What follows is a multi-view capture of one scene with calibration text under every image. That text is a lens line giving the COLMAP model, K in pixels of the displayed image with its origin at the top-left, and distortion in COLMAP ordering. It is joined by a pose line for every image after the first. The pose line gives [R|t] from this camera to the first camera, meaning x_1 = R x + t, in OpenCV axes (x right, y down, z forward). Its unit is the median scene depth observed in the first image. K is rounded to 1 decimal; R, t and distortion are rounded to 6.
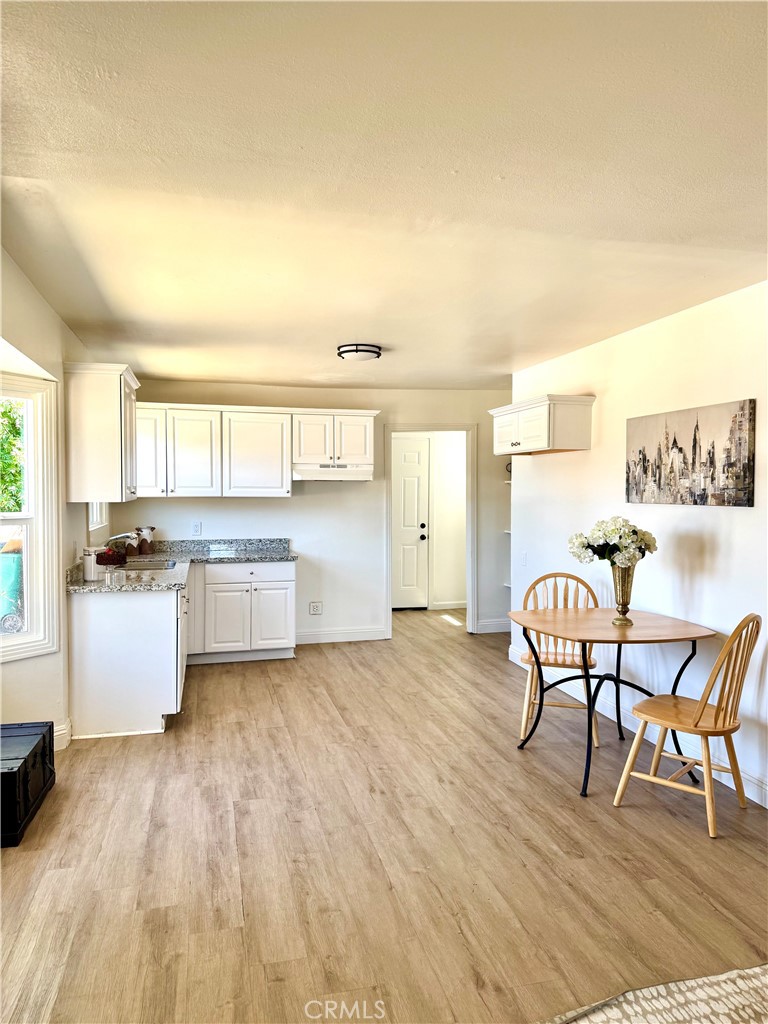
lens RADIAL K [[746.9, 0, 384.0], [0, 746.9, 512.0], [0, 0, 1]] dist [0.073356, -0.118445]
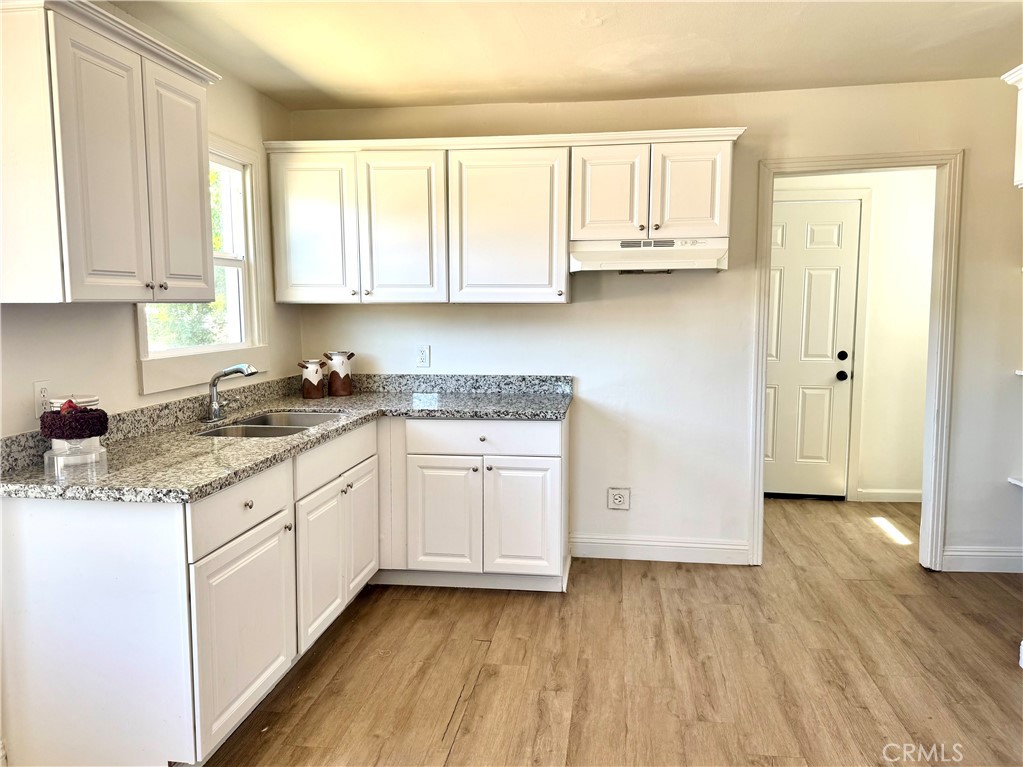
lens RADIAL K [[746.1, 0, 513.7], [0, 746.1, 387.4], [0, 0, 1]] dist [0.073356, -0.118445]
pose [[0.923628, 0.036199, -0.381576, 0.052815], [-0.007647, 0.997072, 0.076079, 0.000848], [0.383213, -0.067351, 0.921201, 0.481680]]
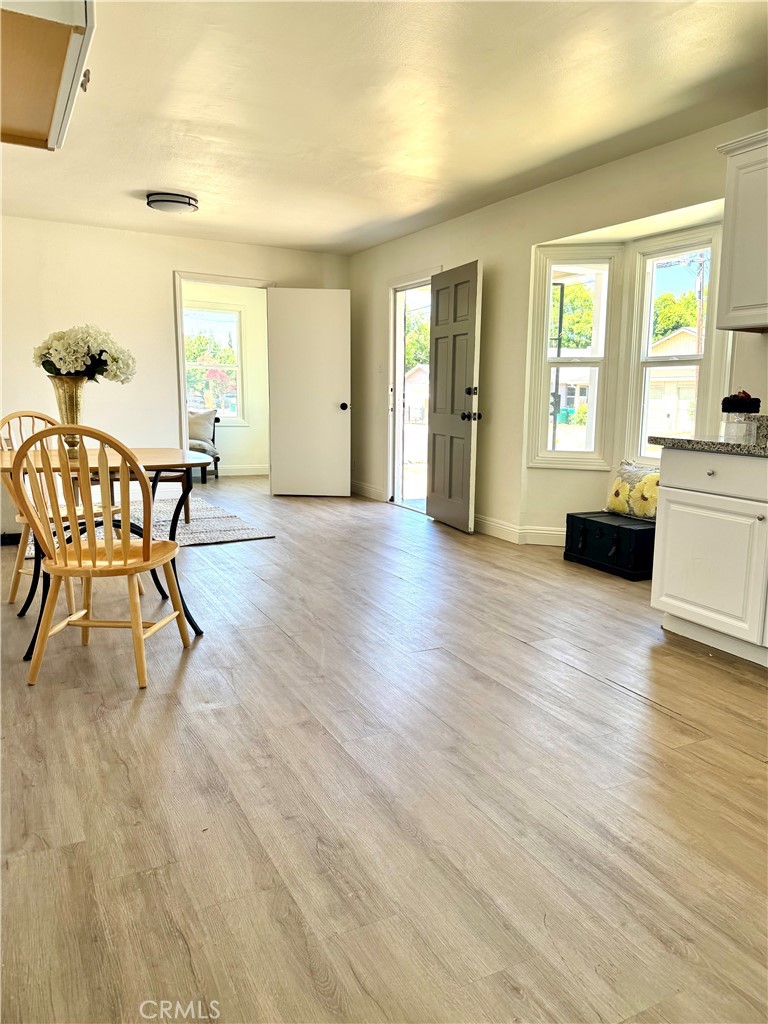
lens RADIAL K [[713.0, 0, 406.1], [0, 713.0, 498.7], [0, 0, 1]] dist [0.072108, -0.097071]
pose [[-0.973039, 0.013980, -0.230214, 0.096938], [-0.027182, 0.984253, 0.174662, 0.027286], [0.229031, 0.176210, -0.957337, 1.168492]]
